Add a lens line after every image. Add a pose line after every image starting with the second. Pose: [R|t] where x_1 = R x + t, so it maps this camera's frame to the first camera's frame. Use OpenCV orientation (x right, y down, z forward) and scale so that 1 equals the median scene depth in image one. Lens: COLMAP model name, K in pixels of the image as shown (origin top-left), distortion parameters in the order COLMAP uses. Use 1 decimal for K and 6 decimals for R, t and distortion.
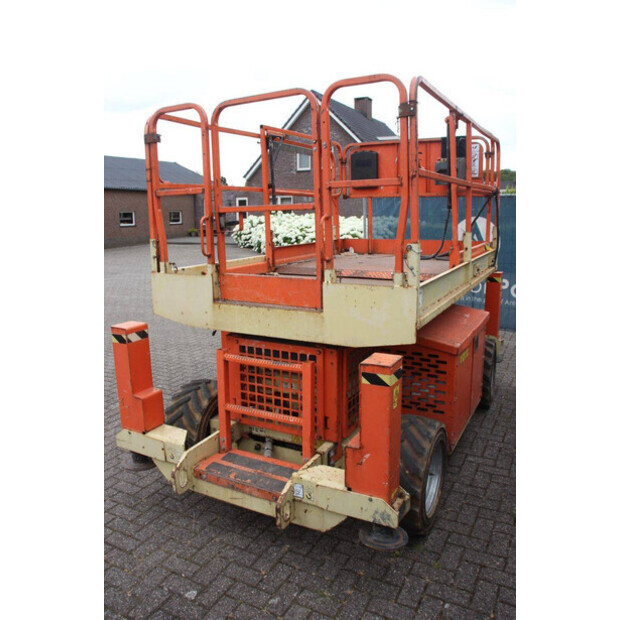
lens RADIAL K [[509.2, 0, 310.0], [0, 509.2, 310.0], [0, 0, 1]] dist [-0.175708, 0.159619]
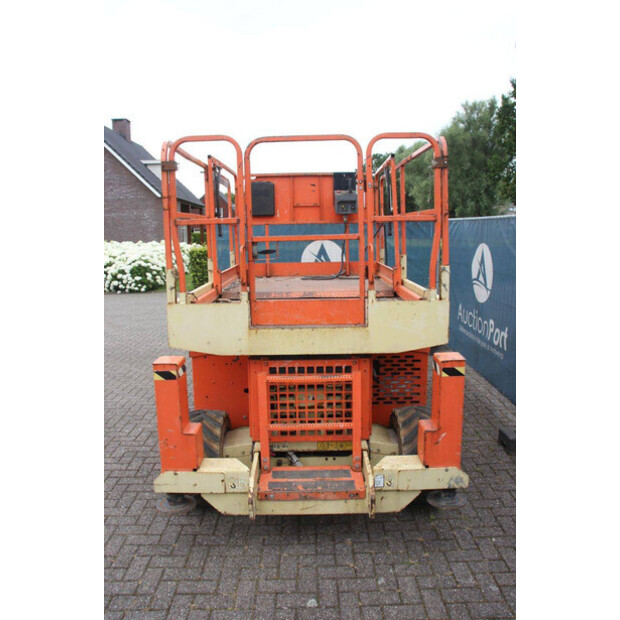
lens RADIAL K [[509.2, 0, 310.0], [0, 509.2, 310.0], [0, 0, 1]] dist [-0.175708, 0.159619]
pose [[0.878820, -0.072698, 0.471582, -0.567427], [0.093307, 0.995428, -0.020431, -0.019947], [-0.467941, 0.061957, 0.881585, 0.027234]]
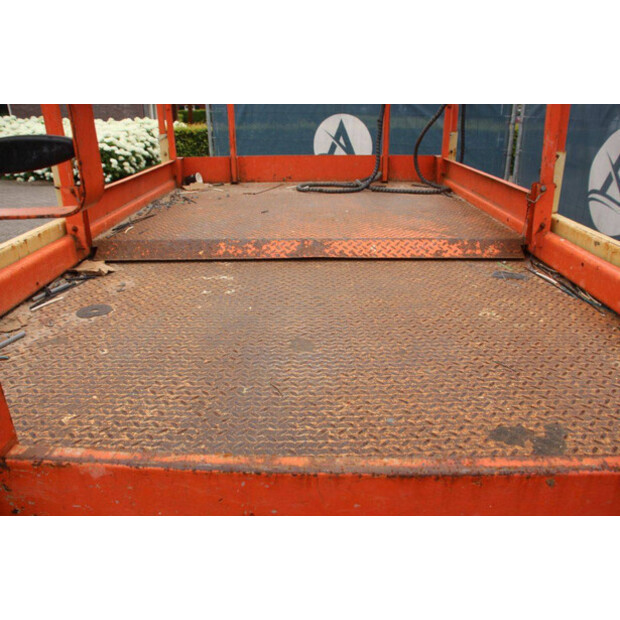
lens RADIAL K [[509.2, 0, 310.0], [0, 509.2, 310.0], [0, 0, 1]] dist [-0.175708, 0.159619]
pose [[0.879479, -0.166386, 0.445906, -0.143579], [0.080252, 0.975329, 0.205651, -0.146341], [-0.469123, -0.145081, 0.871134, 0.814506]]
